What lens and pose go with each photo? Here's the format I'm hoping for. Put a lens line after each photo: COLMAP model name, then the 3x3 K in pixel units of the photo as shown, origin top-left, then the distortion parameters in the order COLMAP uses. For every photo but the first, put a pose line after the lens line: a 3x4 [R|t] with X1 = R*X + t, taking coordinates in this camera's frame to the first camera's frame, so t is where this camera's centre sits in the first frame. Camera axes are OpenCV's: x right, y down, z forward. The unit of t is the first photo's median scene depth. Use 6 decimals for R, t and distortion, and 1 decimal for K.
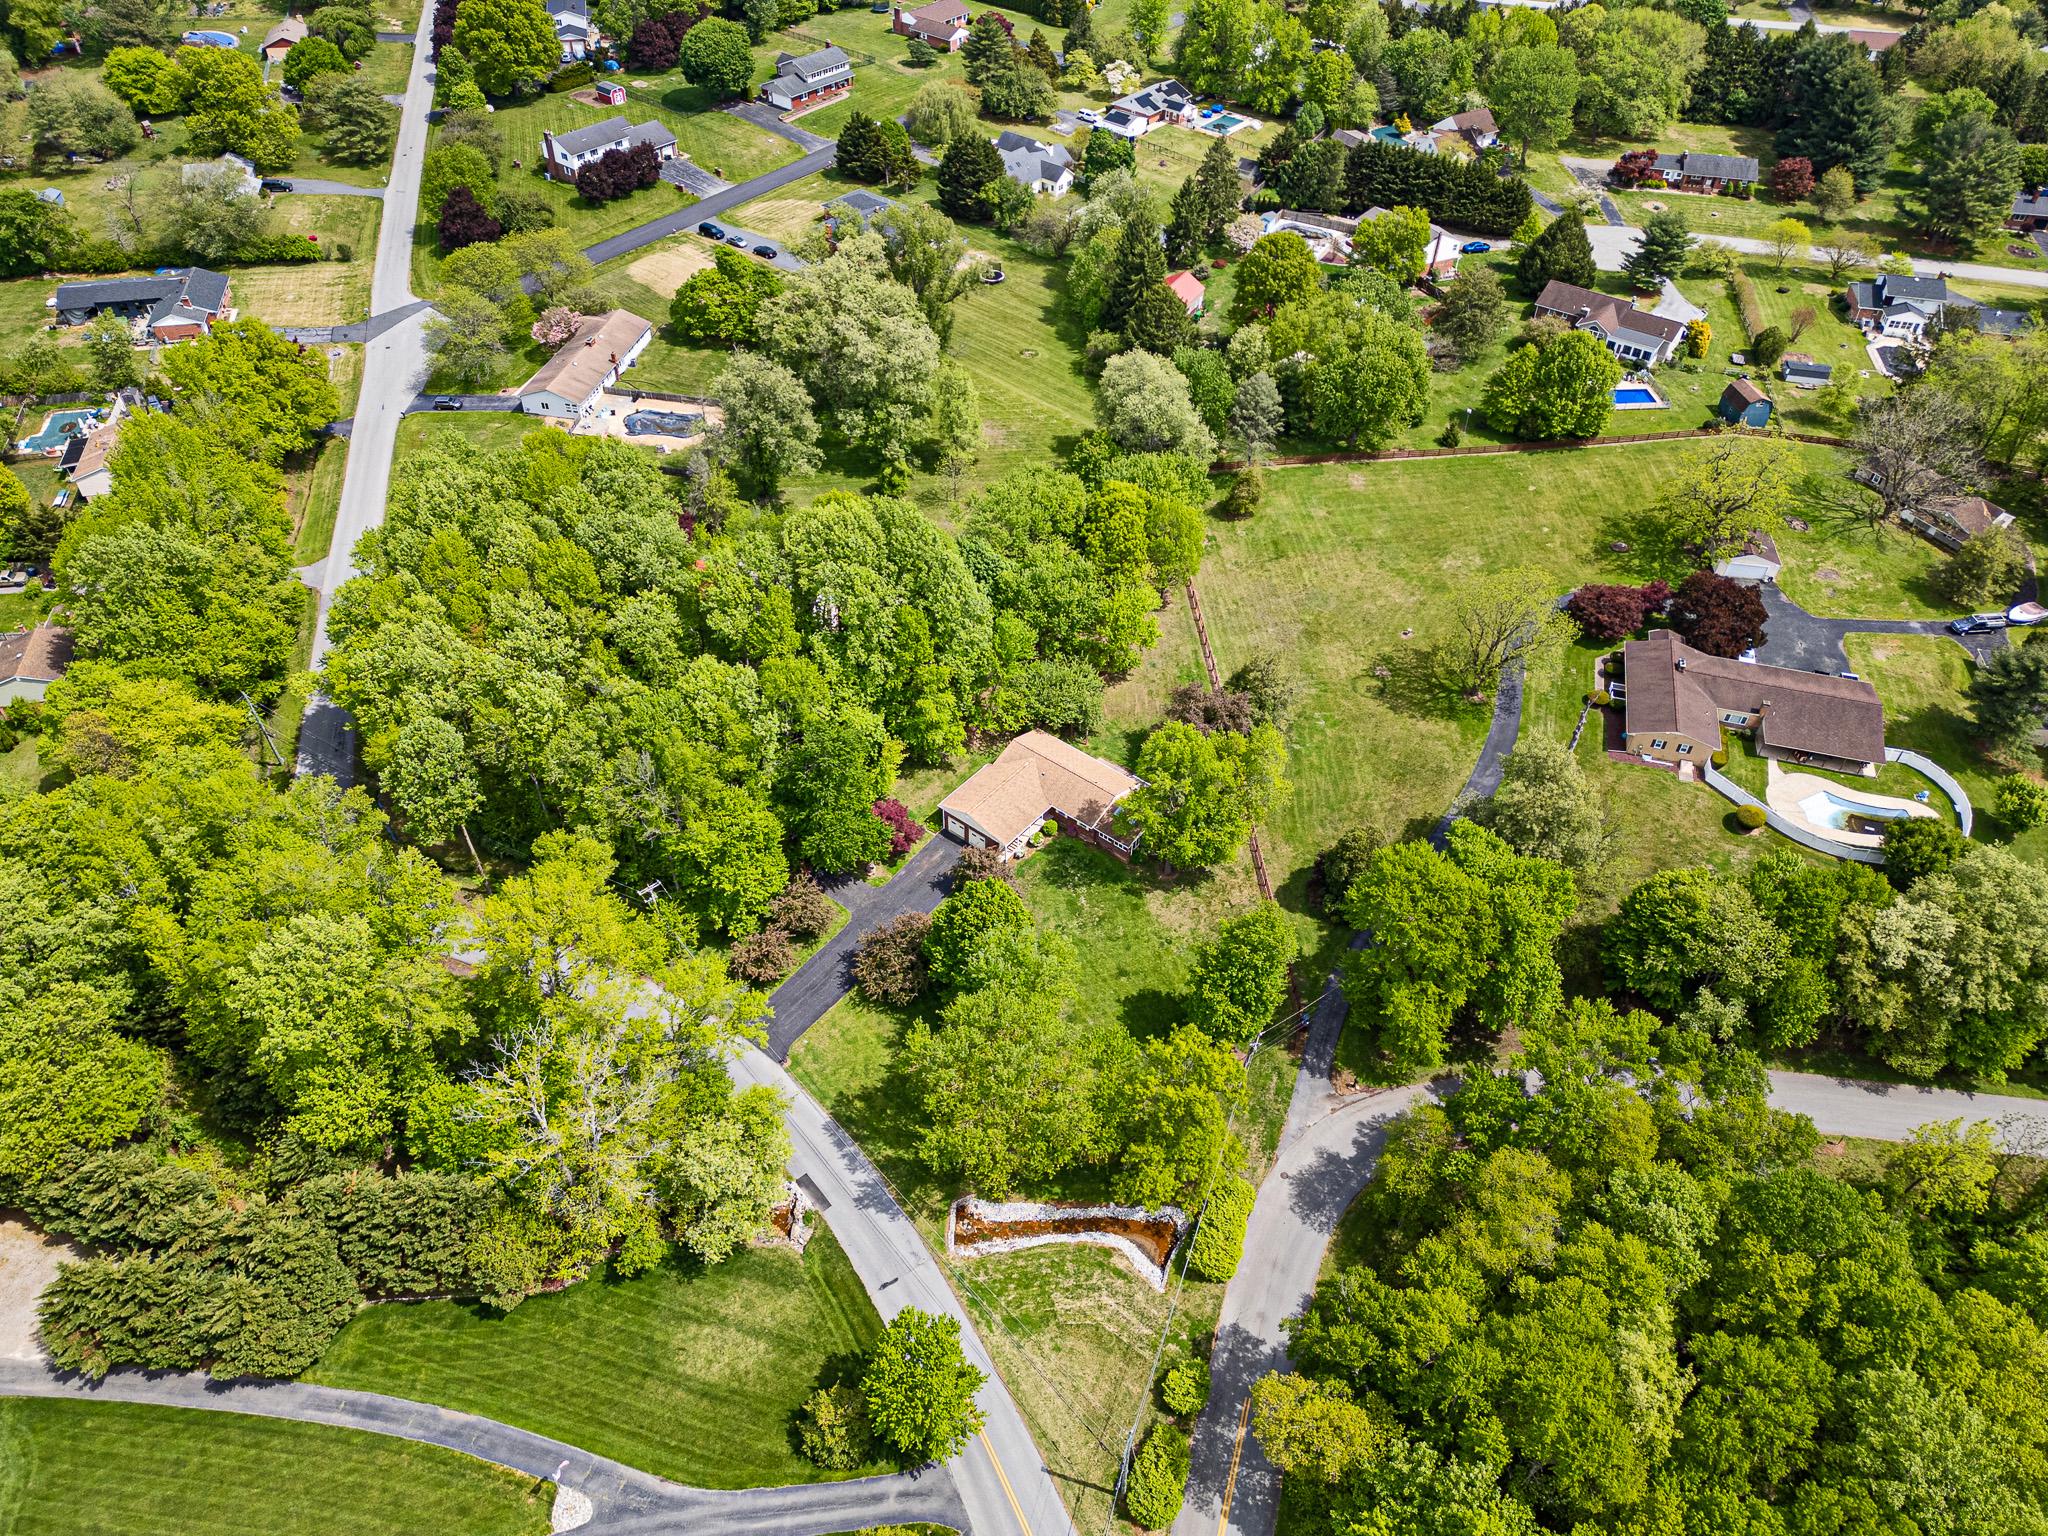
lens RADIAL K [[1447.3, 0, 1037.6], [0, 1447.3, 755.2], [0, 0, 1]] dist [0.036325, -0.003011]
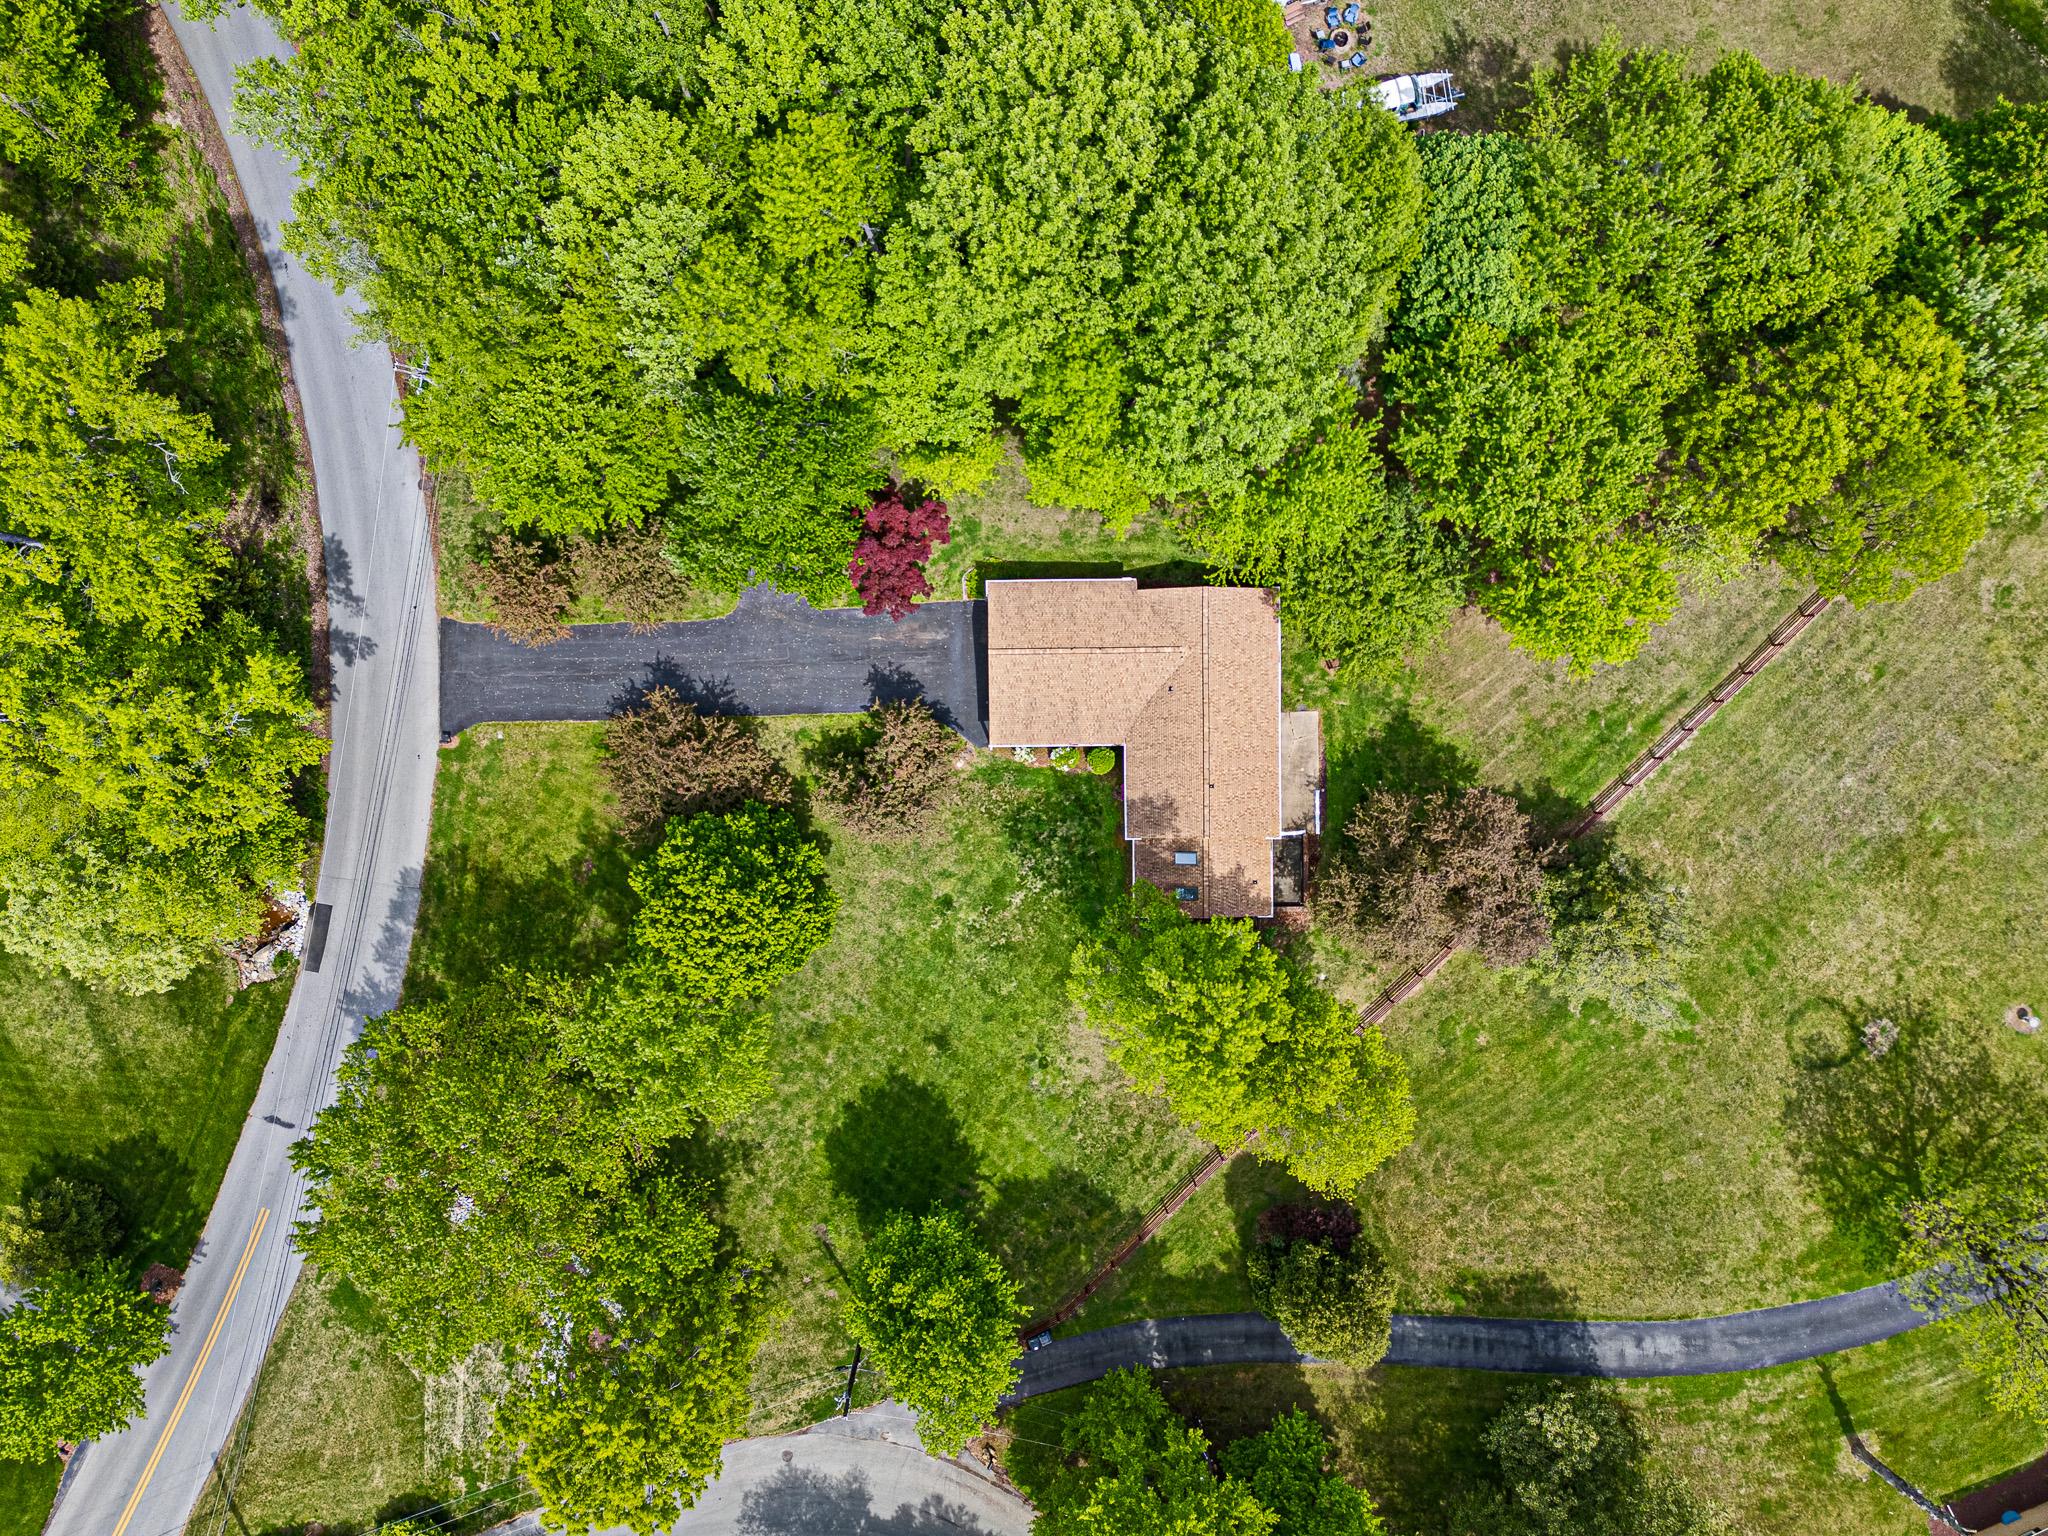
lens RADIAL K [[1447.3, 0, 1037.6], [0, 1447.3, 755.2], [0, 0, 1]] dist [0.036325, -0.003011]
pose [[0.626723, 0.779238, -0.002614, -0.006608], [-0.536315, 0.433774, 0.724021, -0.338190], [0.565319, -0.452358, 0.689773, 0.629796]]
